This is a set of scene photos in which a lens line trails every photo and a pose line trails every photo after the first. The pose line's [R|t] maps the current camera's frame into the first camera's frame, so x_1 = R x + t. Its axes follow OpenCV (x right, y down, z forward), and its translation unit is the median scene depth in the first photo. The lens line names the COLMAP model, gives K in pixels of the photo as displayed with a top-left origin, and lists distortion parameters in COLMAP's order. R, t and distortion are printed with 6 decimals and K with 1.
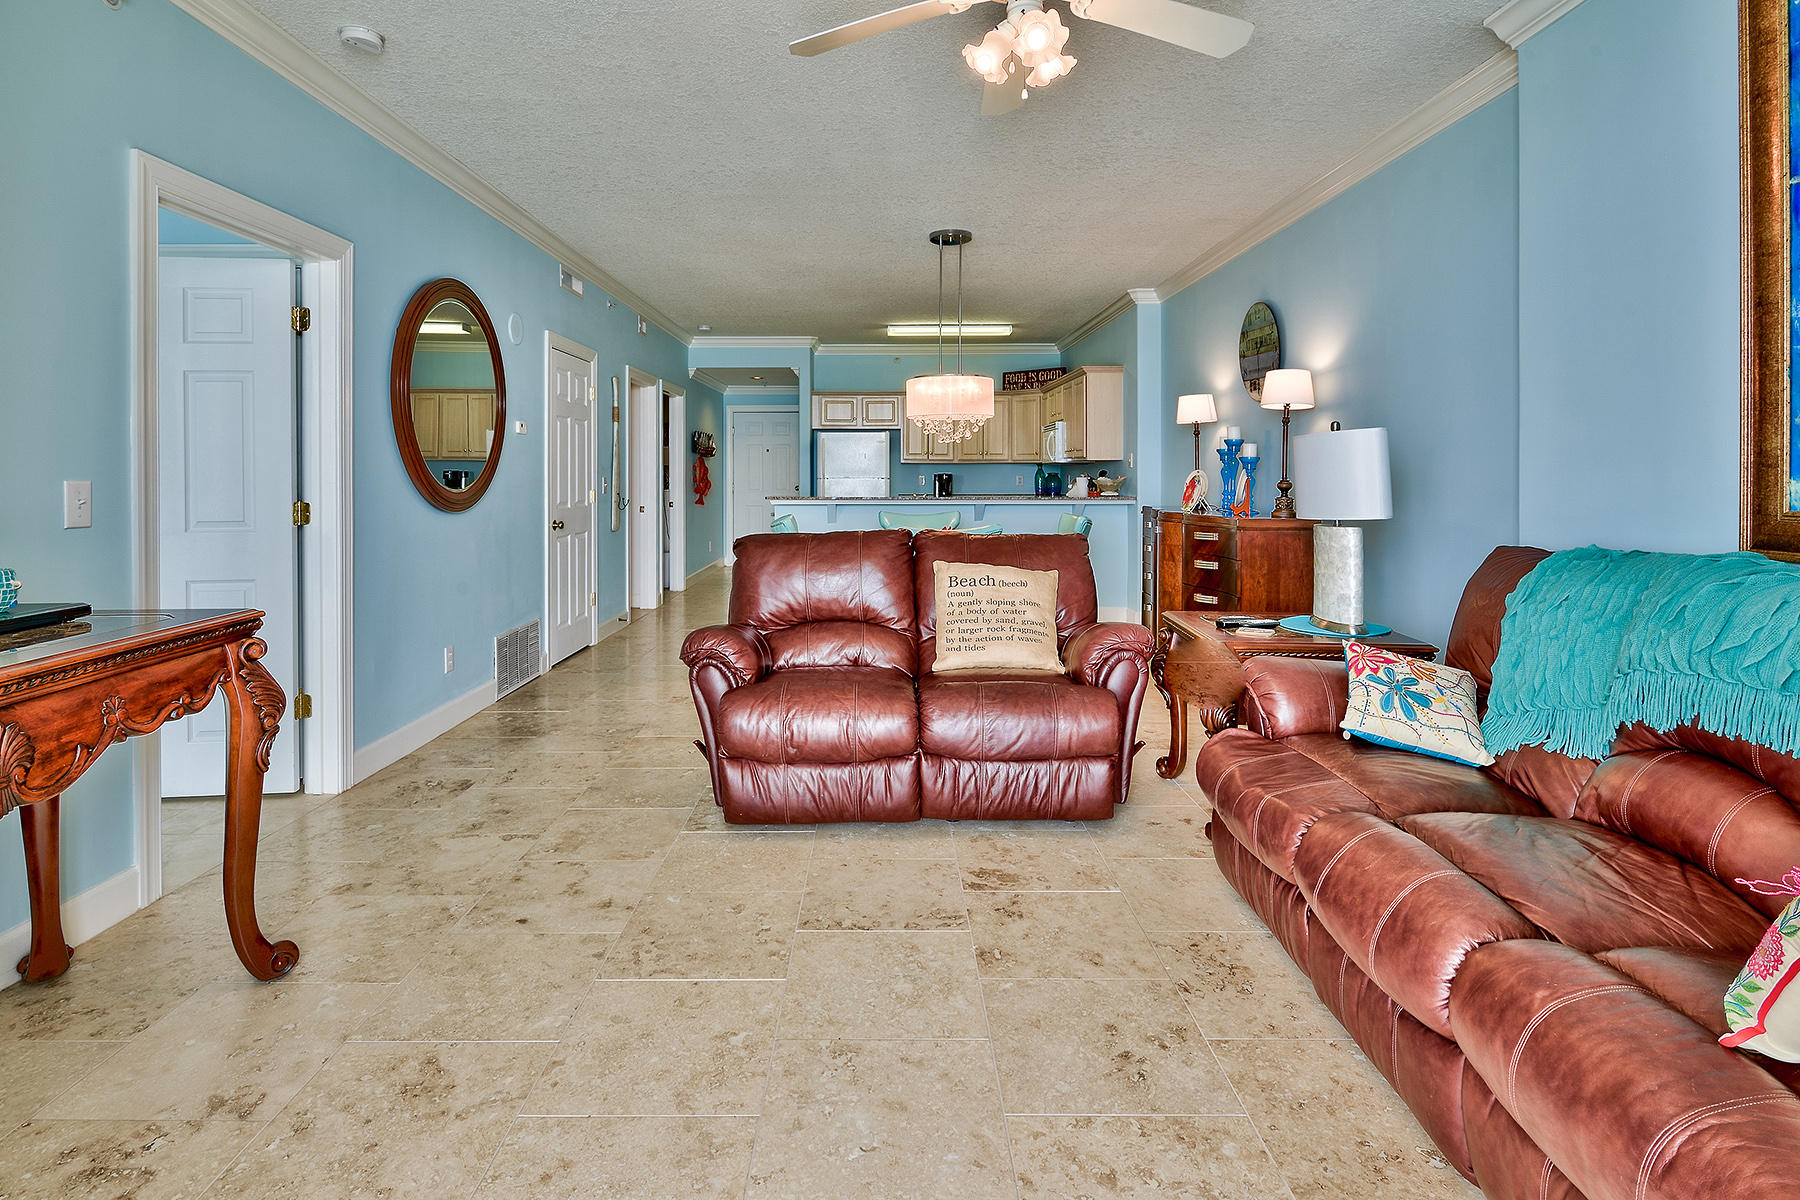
lens RADIAL K [[901.4, 0, 883.3], [0, 901.4, 476.2], [0, 0, 1]] dist [-0.003159, -0.000647]
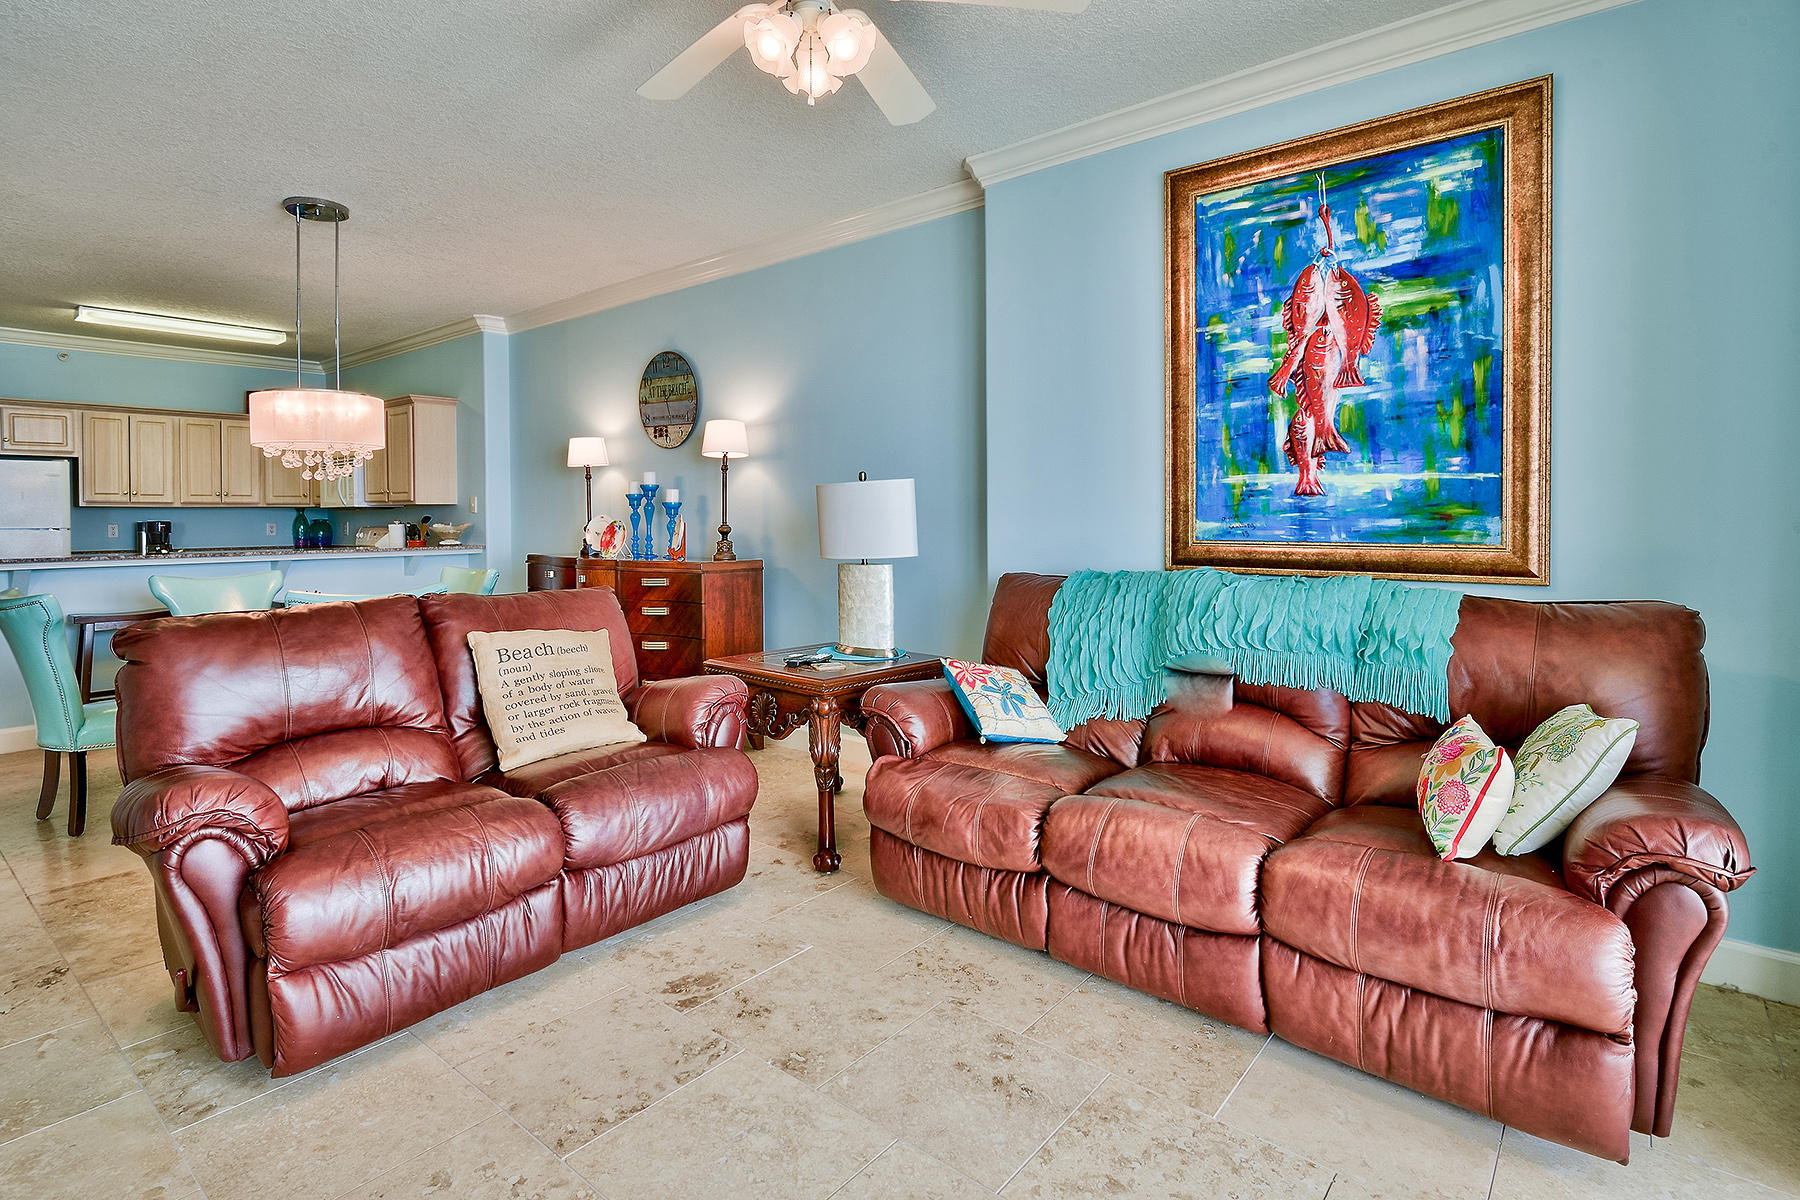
lens RADIAL K [[901.4, 0, 883.7], [0, 901.4, 525.9], [0, 0, 1]] dist [-0.003159, -0.000647]
pose [[0.644914, -0.012279, 0.764156, -0.321026], [0.008350, 0.999924, 0.009021, -0.002344], [-0.764209, 0.000562, 0.644968, 0.232911]]
